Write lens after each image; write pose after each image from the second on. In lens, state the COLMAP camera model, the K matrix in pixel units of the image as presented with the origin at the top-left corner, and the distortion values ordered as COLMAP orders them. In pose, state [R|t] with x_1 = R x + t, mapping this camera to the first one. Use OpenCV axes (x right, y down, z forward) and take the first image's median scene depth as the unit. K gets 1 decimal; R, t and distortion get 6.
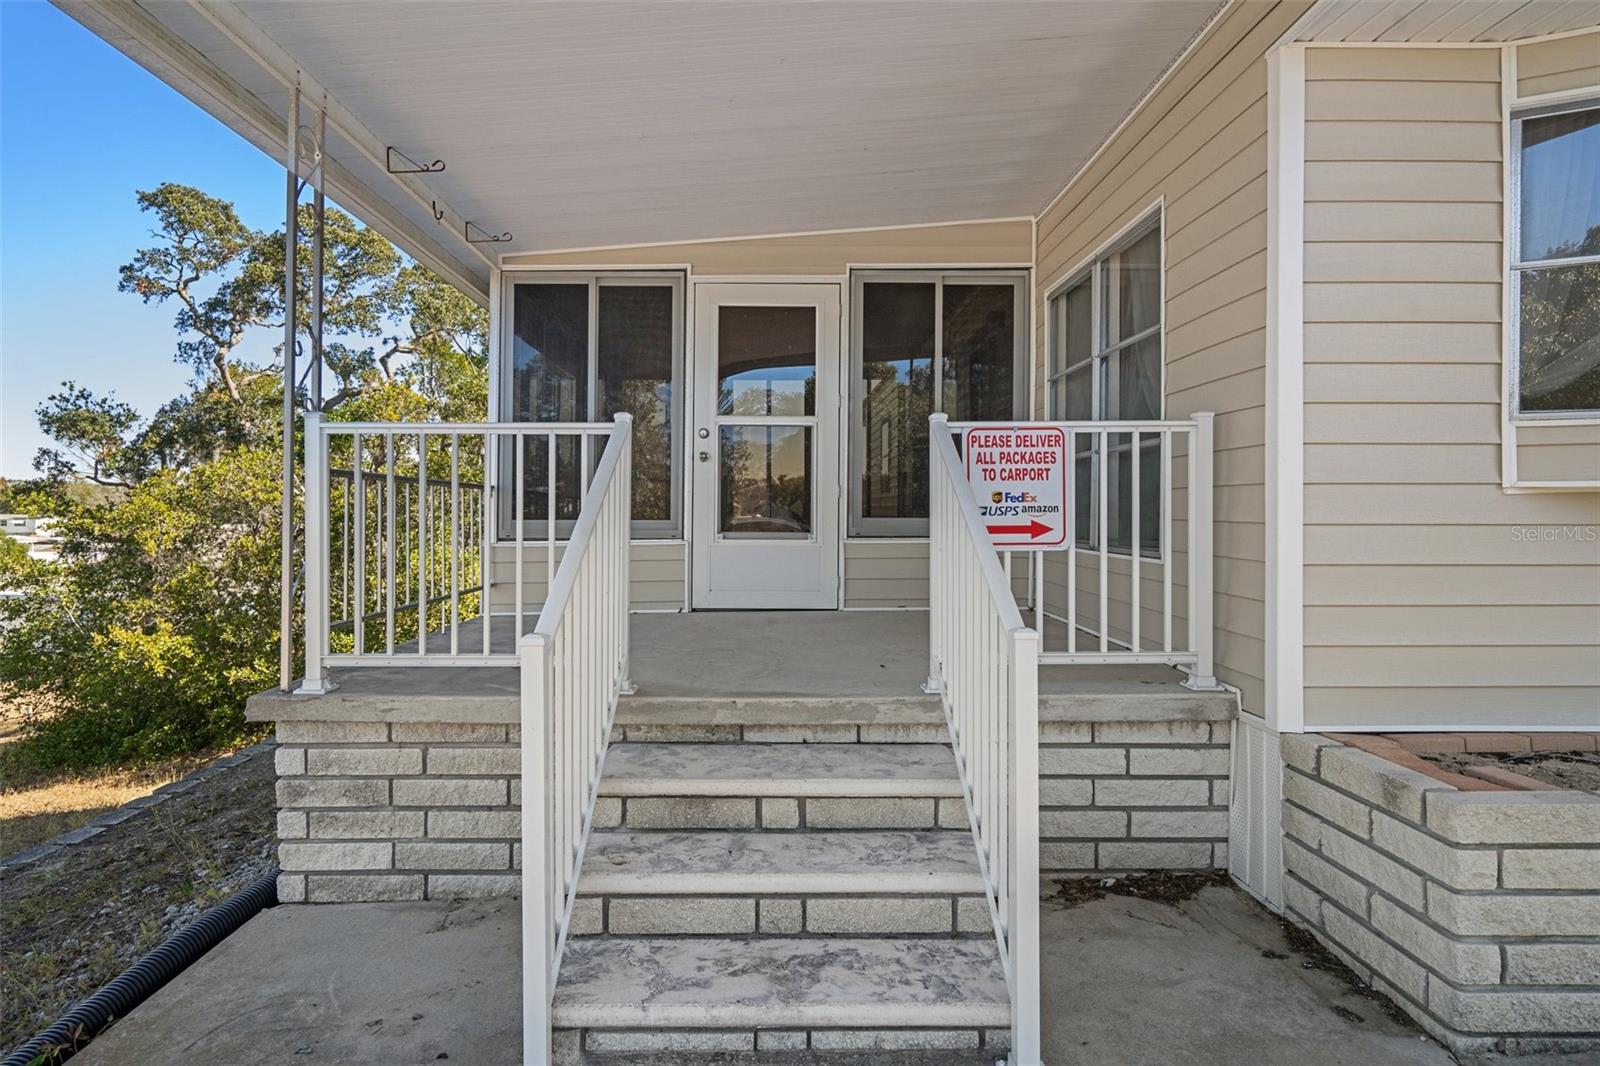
lens RADIAL K [[883.0, 0, 774.6], [0, 883.0, 499.6], [0, 0, 1]] dist [0.004209, 0.001019]
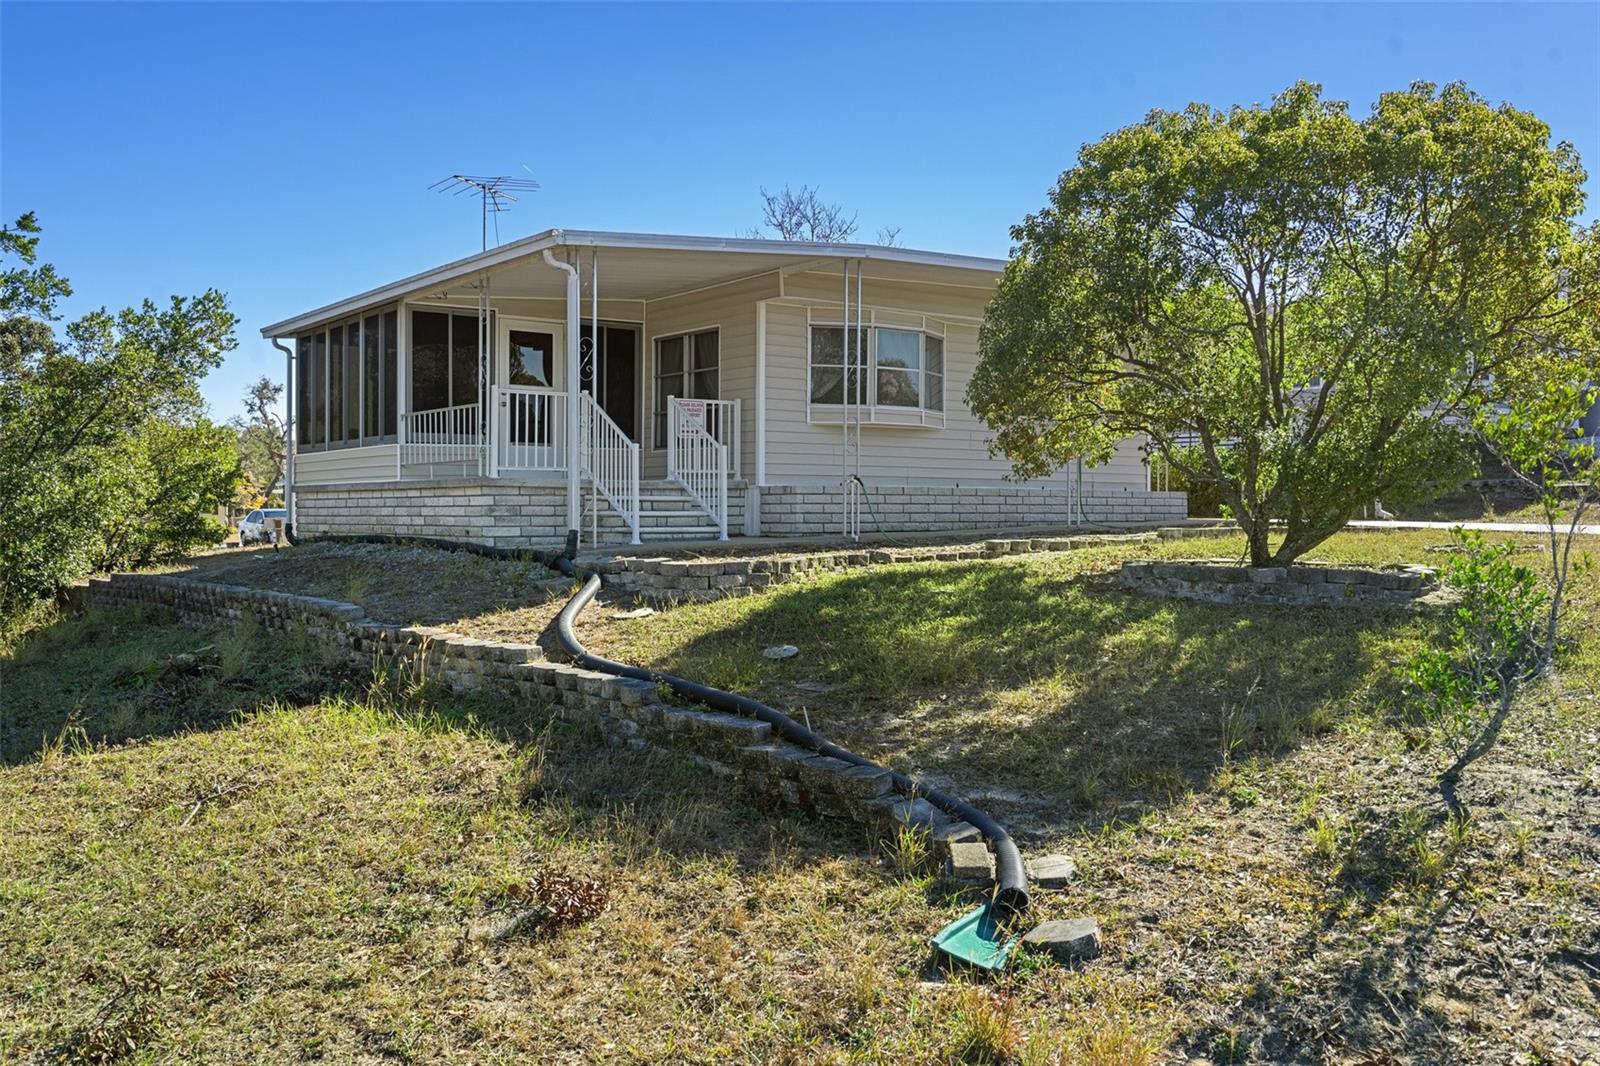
lens RADIAL K [[1396.8, 0, 800.0], [0, 1396.8, 533.0], [0, 0, 1]] dist [0.050817, 0.000615]
pose [[0.795836, -0.010822, 0.605415, -2.558050], [-0.006553, 0.999628, 0.026483, 0.270237], [-0.605476, -0.025043, 0.795469, -3.390845]]
